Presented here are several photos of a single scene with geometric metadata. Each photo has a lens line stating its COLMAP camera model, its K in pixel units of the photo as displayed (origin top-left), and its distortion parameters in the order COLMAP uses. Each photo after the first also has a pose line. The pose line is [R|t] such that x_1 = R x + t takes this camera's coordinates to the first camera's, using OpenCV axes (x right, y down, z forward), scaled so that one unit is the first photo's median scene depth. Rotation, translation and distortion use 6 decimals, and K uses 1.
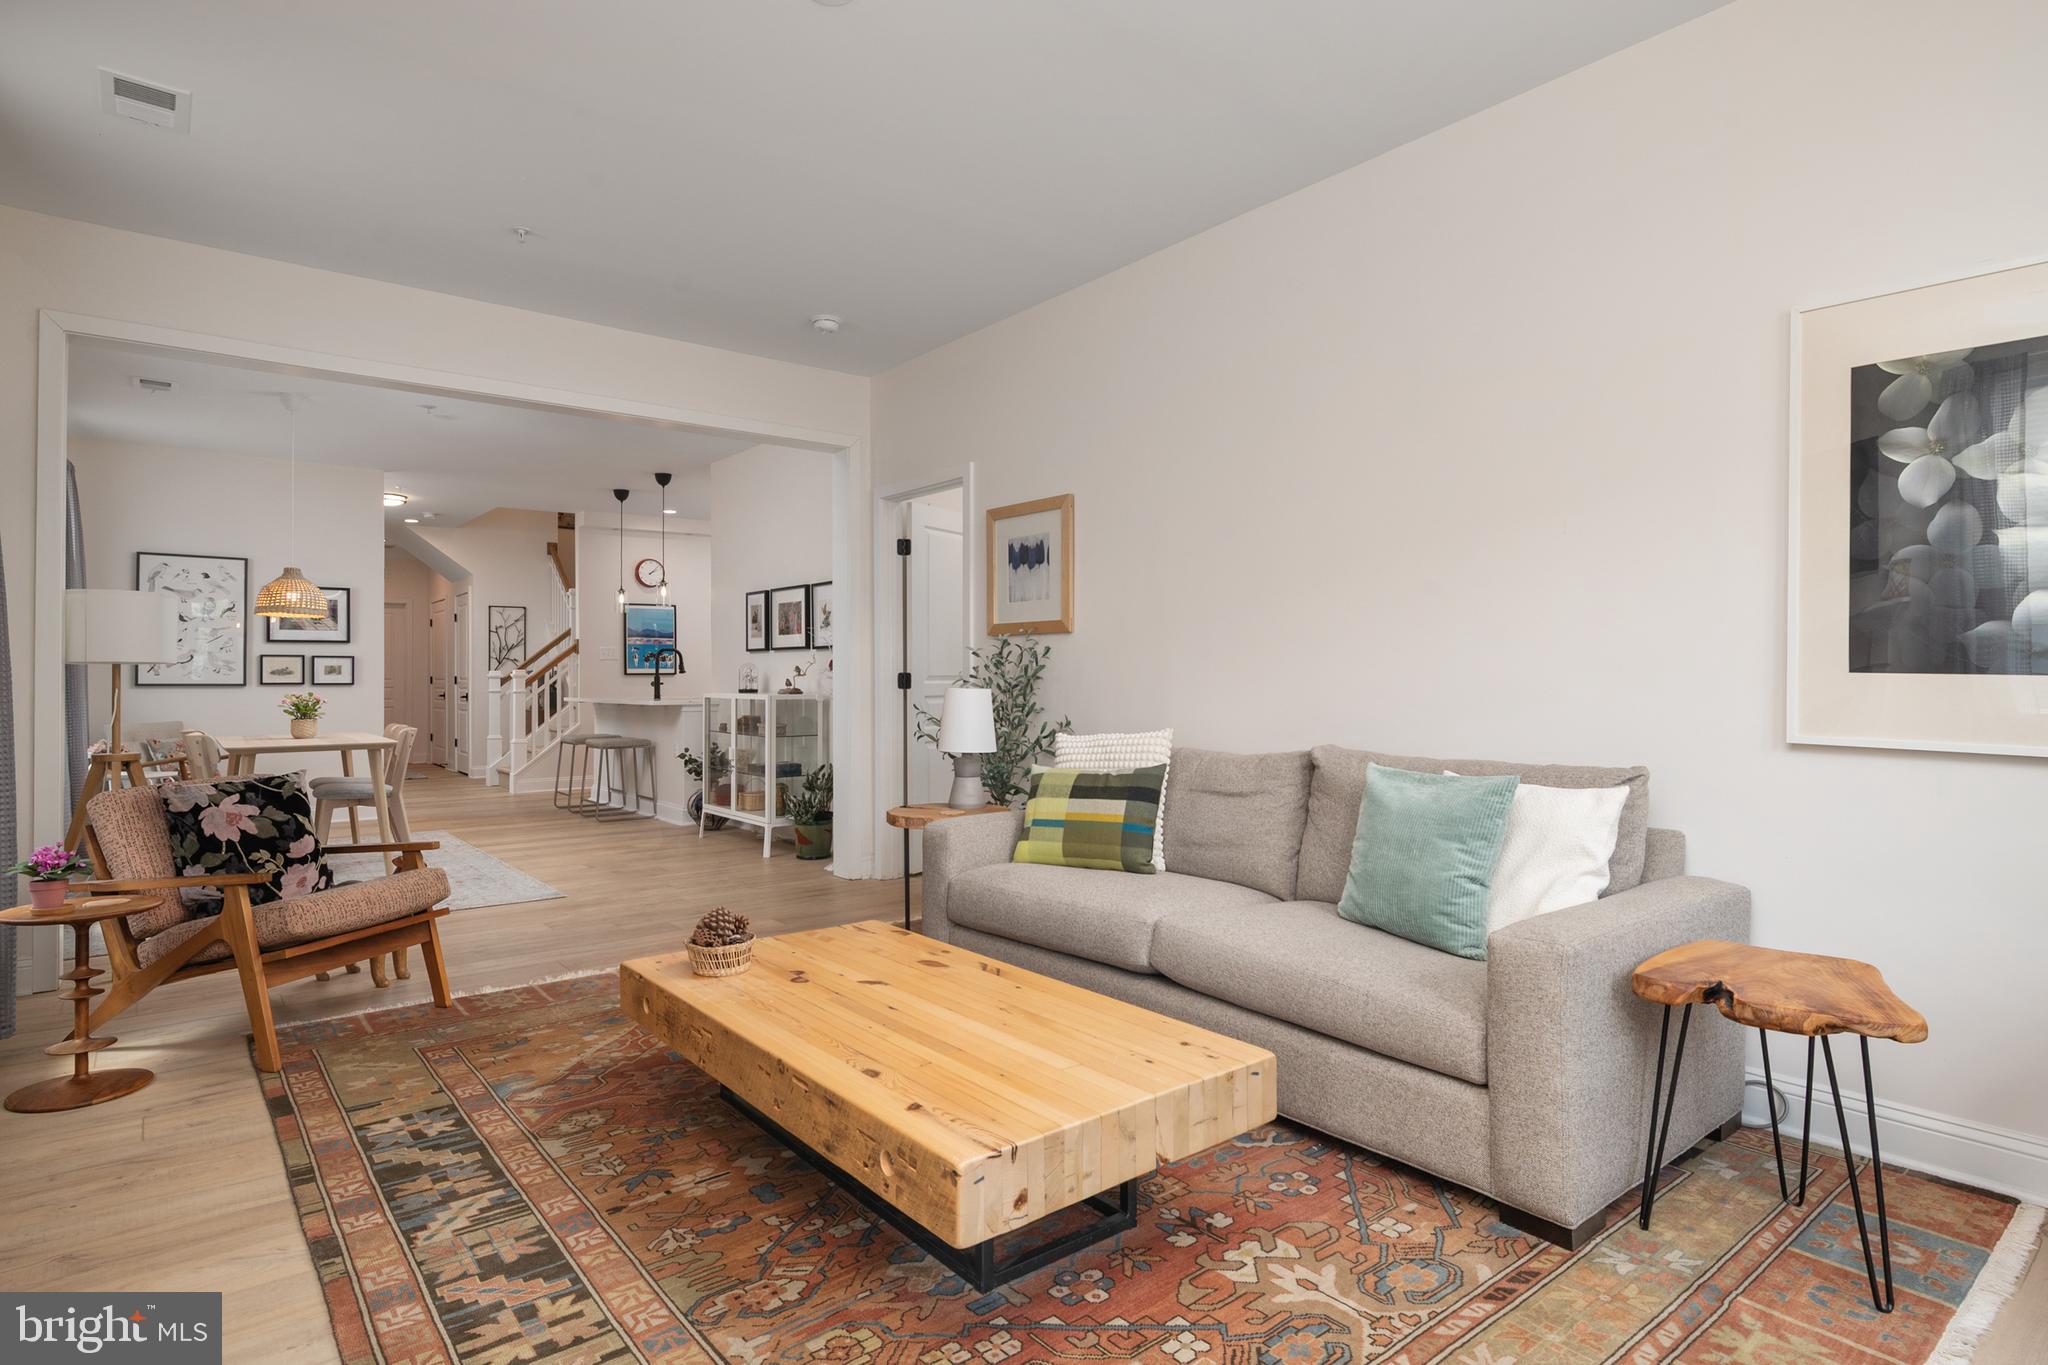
lens RADIAL K [[1094.1, 0, 1036.6], [0, 1094.1, 673.8], [0, 0, 1]] dist [0.003879, 0.000009]
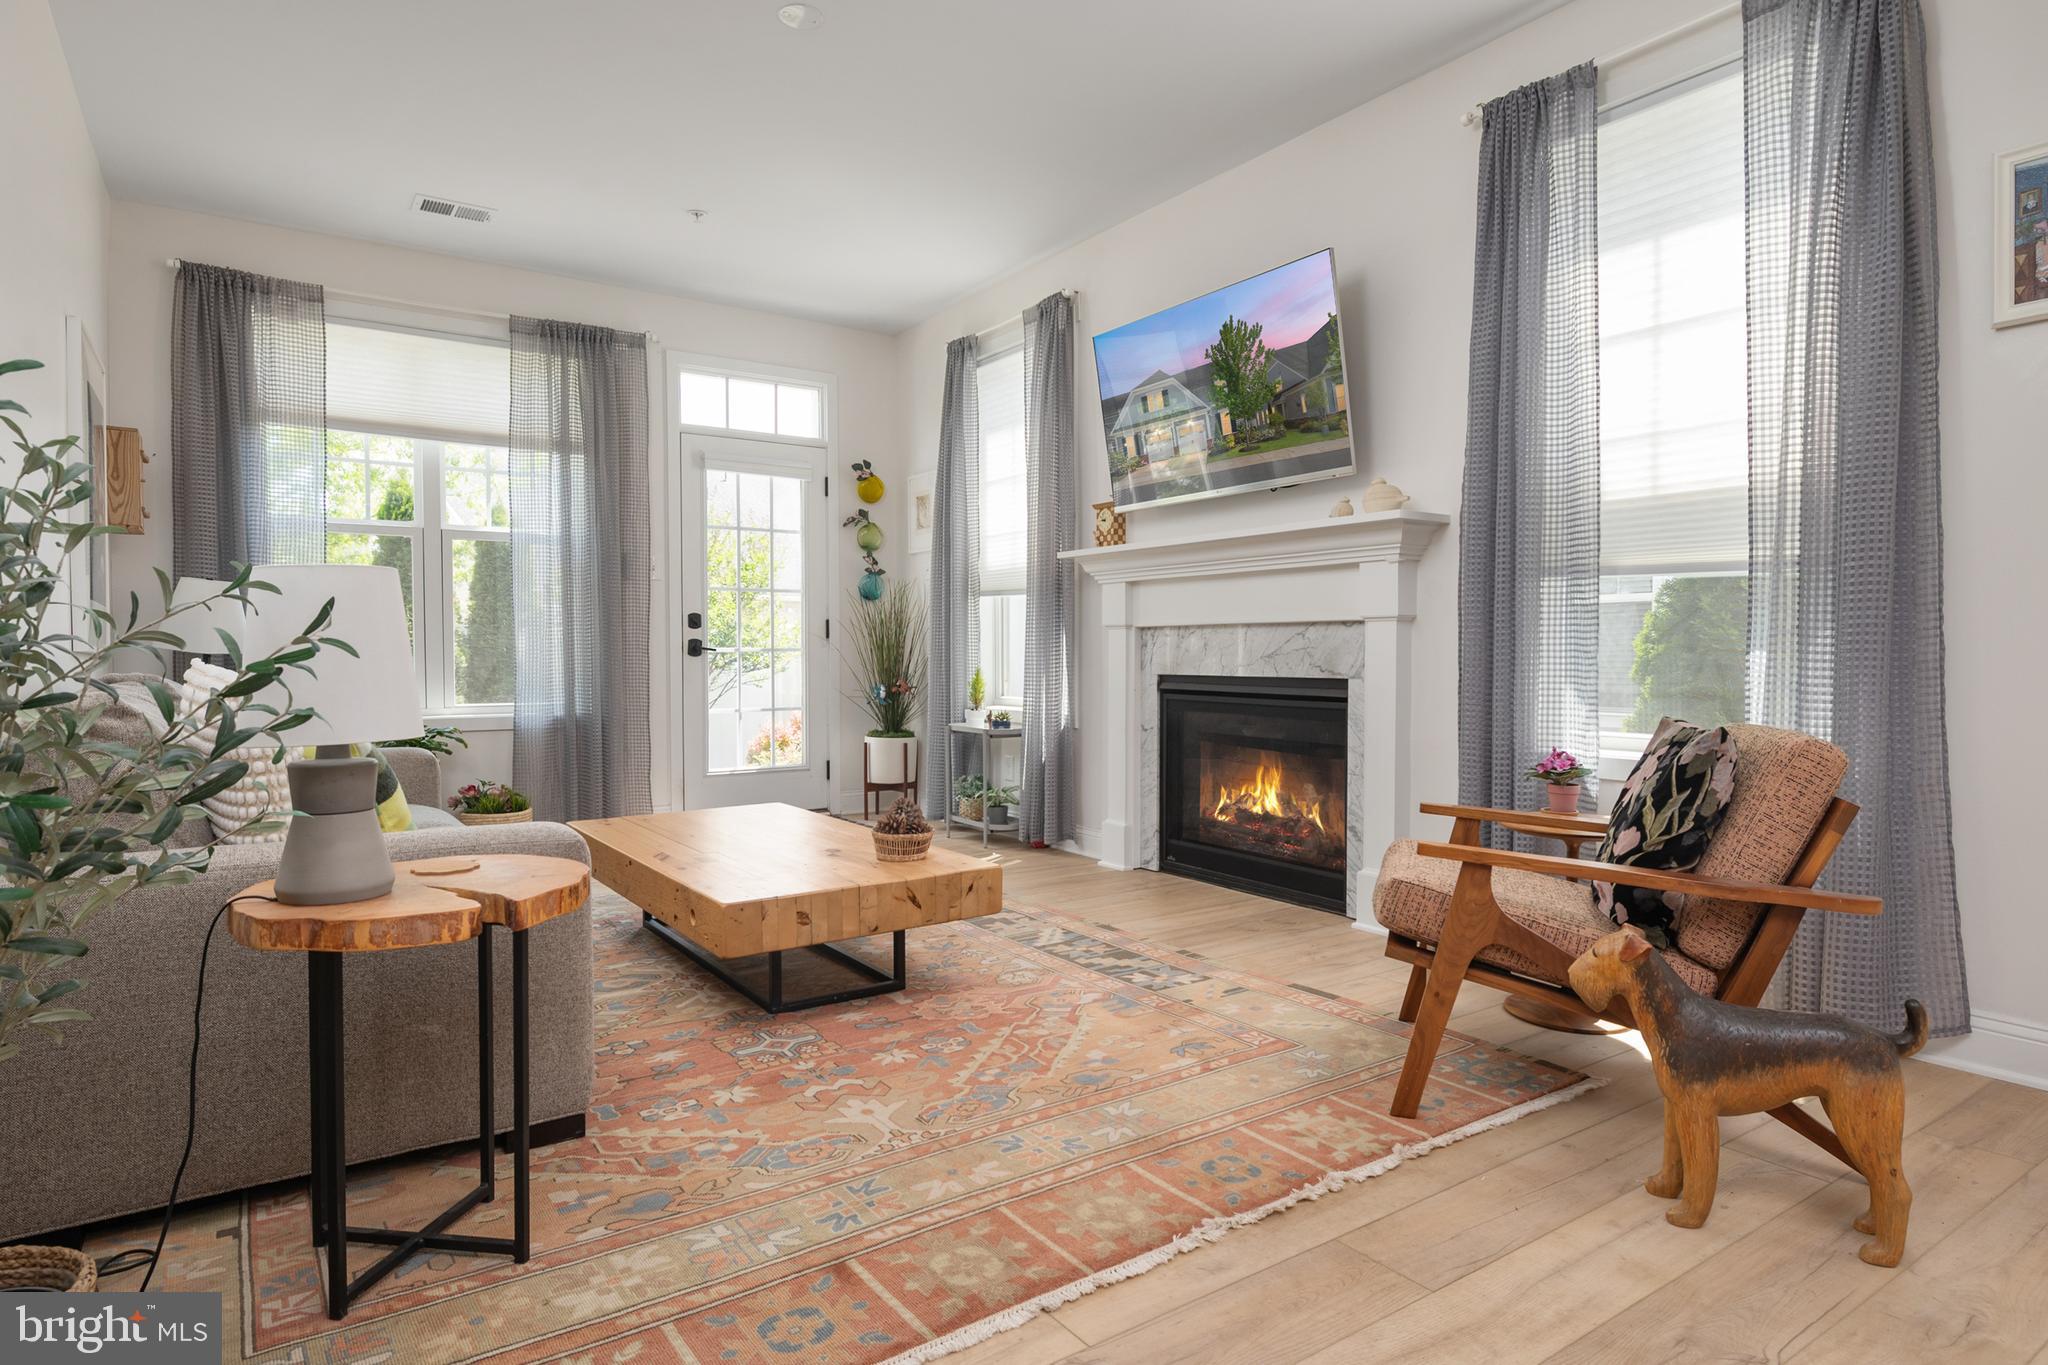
lens RADIAL K [[1153.8, 0, 1026.8], [0, 1153.8, 679.4], [0, 0, 1]] dist [0.012568, -0.004232]
pose [[-0.996648, 0.001221, 0.081797, -0.521630], [0.003196, 0.999706, 0.024015, 0.067617], [-0.081743, 0.024196, -0.996360, 2.197496]]
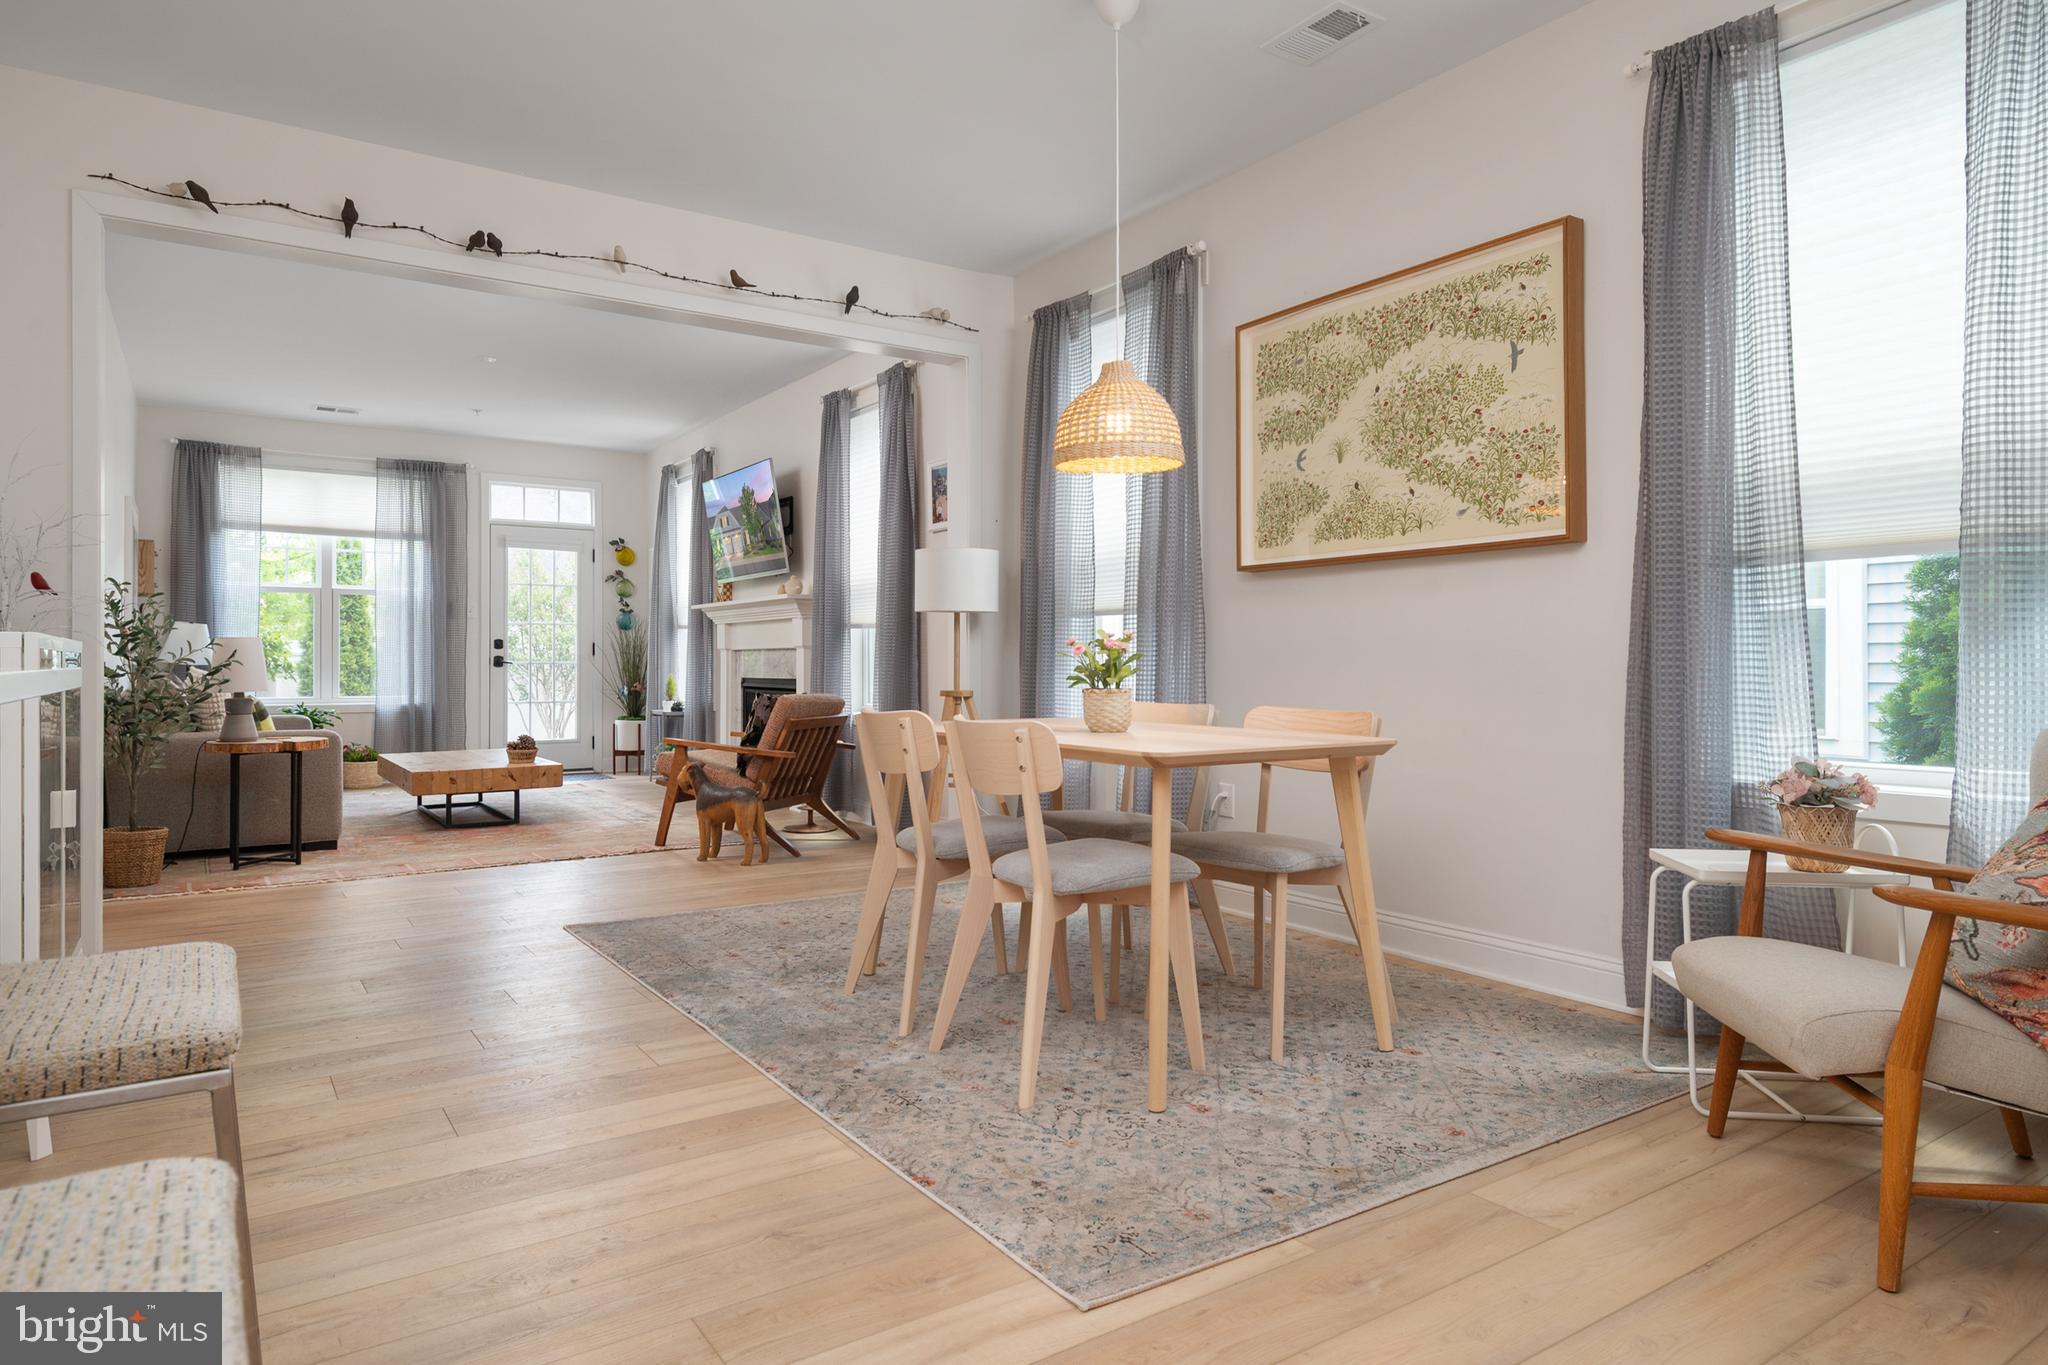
lens RADIAL K [[1240.0, 0, 1039.8], [0, 1240.0, 656.9], [0, 0, 1]] dist [0.006458, 0.002357]
pose [[-0.996296, 0.003189, 0.085936, -1.634549], [0.002570, 0.999970, -0.007312, 0.074948], [-0.085956, -0.007064, -0.996274, 3.592396]]
